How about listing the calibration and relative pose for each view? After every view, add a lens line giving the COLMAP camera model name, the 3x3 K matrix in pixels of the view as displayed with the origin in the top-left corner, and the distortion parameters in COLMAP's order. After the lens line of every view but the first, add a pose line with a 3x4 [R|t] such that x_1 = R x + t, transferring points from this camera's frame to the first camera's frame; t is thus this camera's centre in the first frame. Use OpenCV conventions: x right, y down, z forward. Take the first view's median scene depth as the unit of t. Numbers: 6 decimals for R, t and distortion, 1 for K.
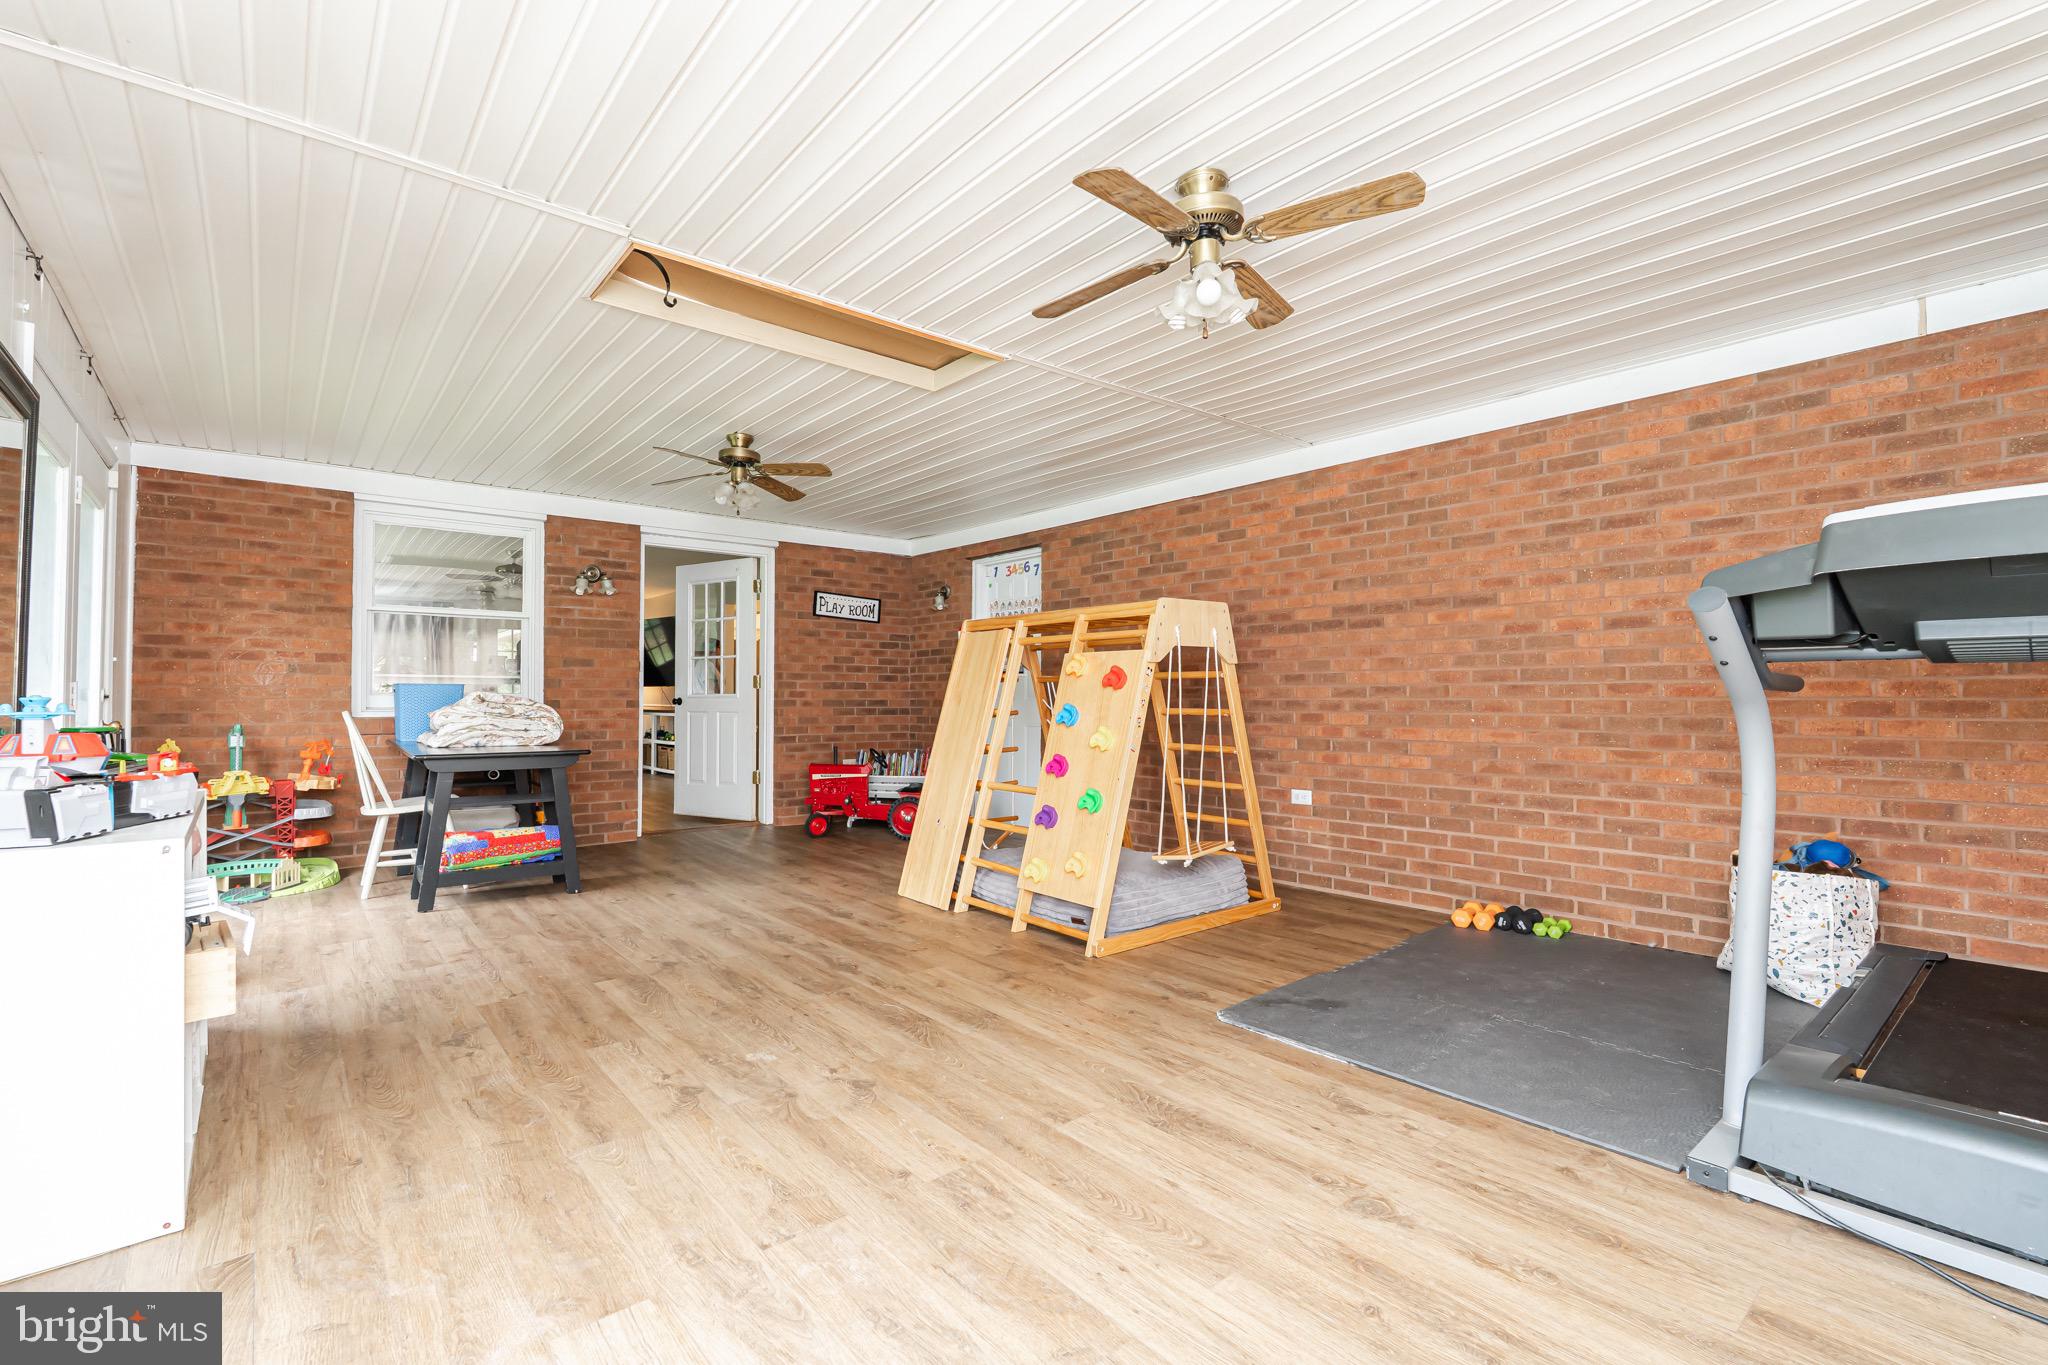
lens RADIAL K [[901.6, 0, 1029.9], [0, 901.6, 688.6], [0, 0, 1]] dist [-0.002265, -0.000126]
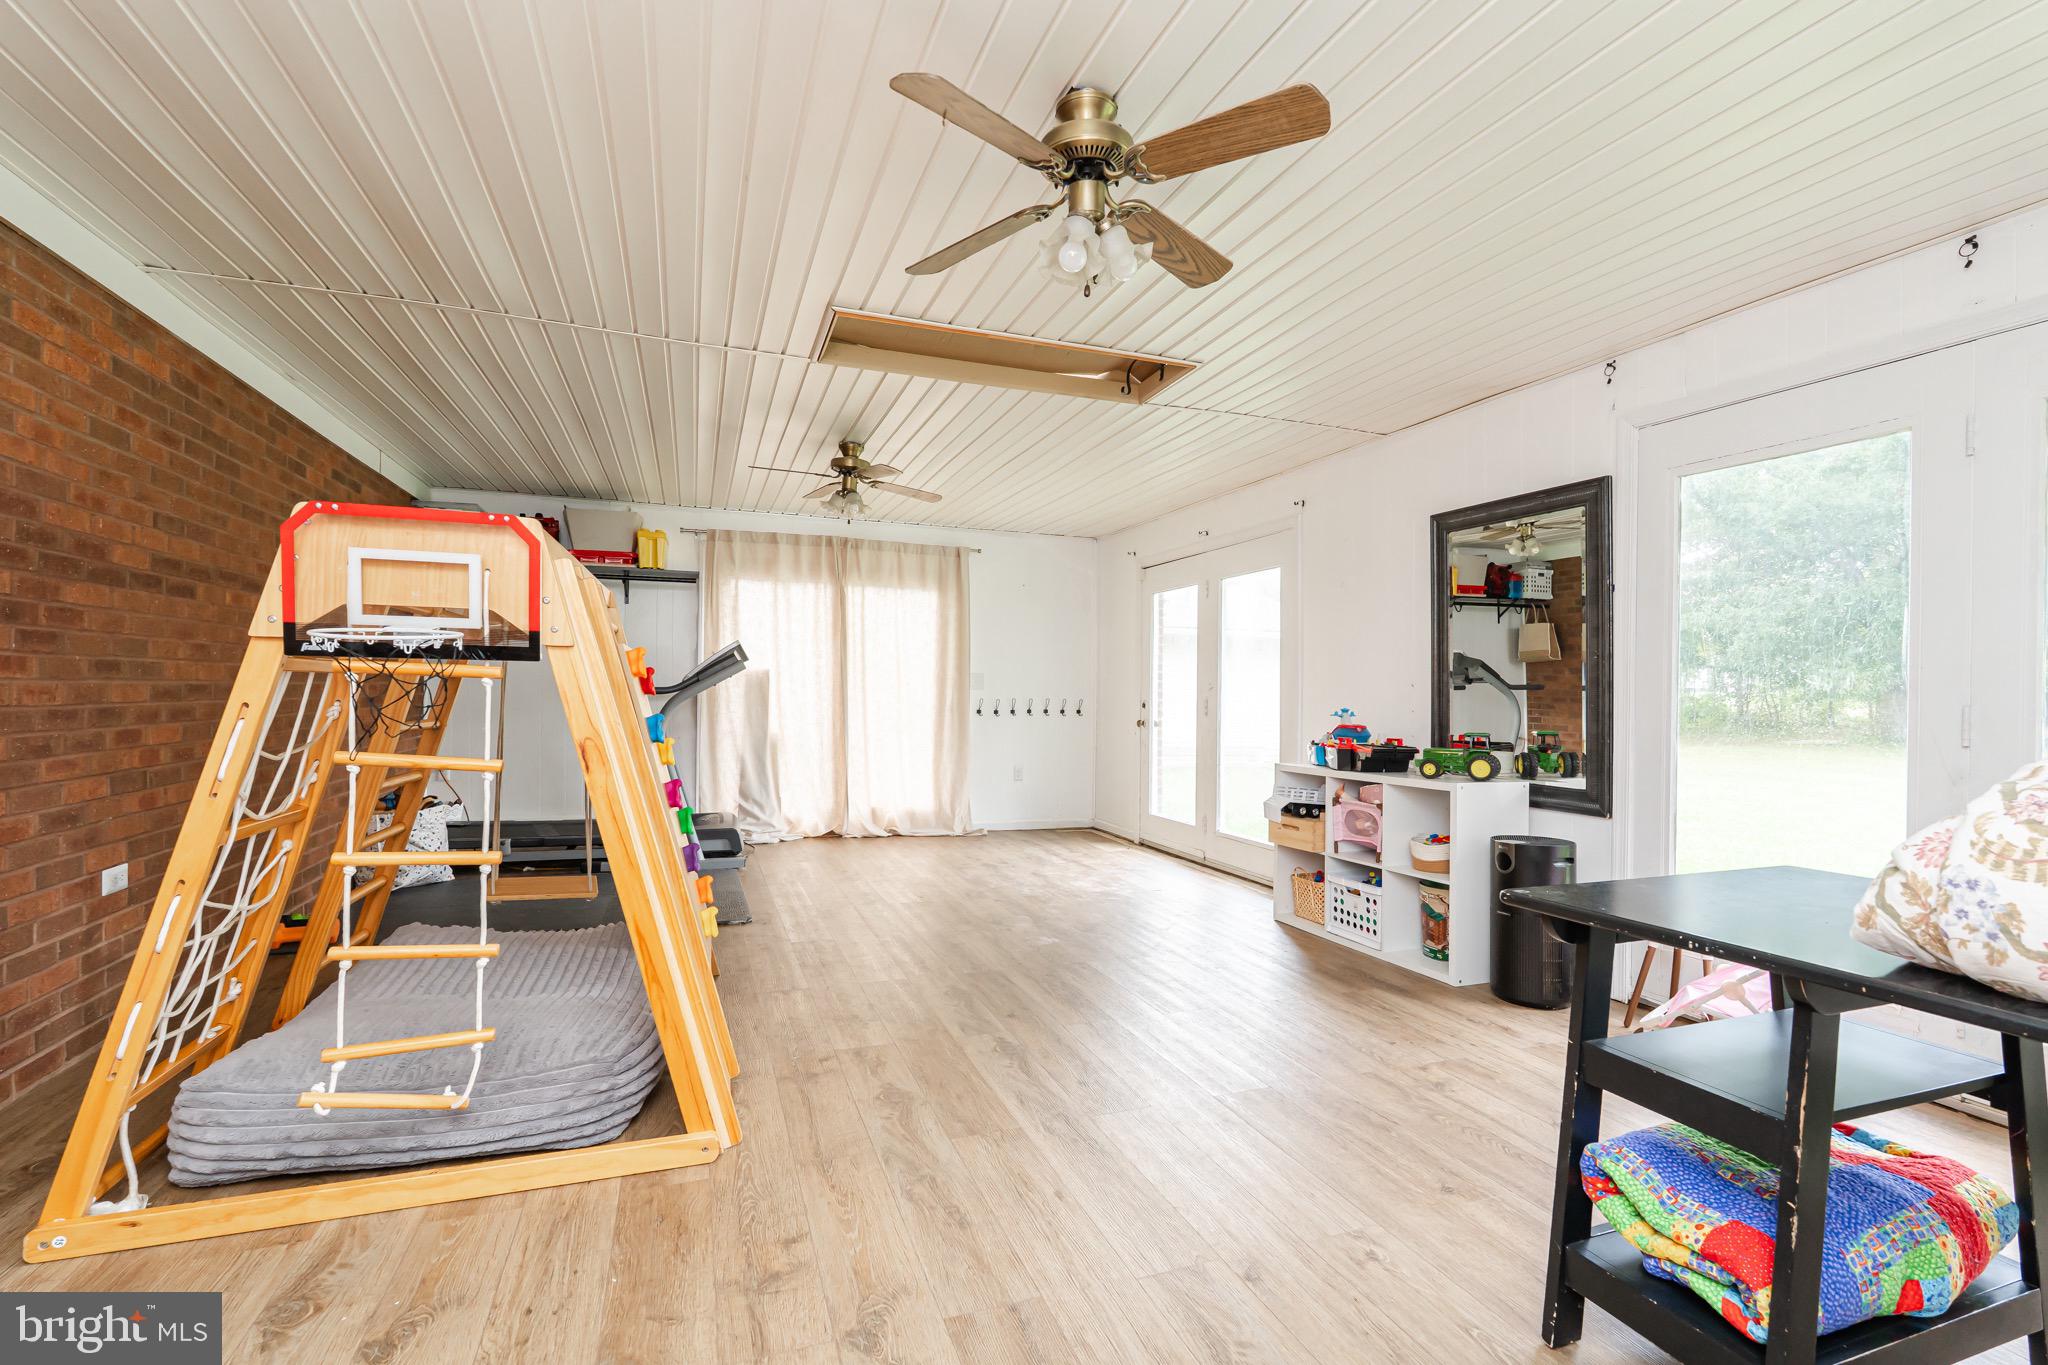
lens RADIAL K [[901.6, 0, 1019.2], [0, 901.6, 685.4], [0, 0, 1]] dist [-0.002265, -0.000126]
pose [[-0.939166, -0.009731, 0.343325, -0.430783], [-0.015055, 0.999804, -0.012845, -0.001974], [-0.343132, -0.017232, -0.939129, 1.374063]]
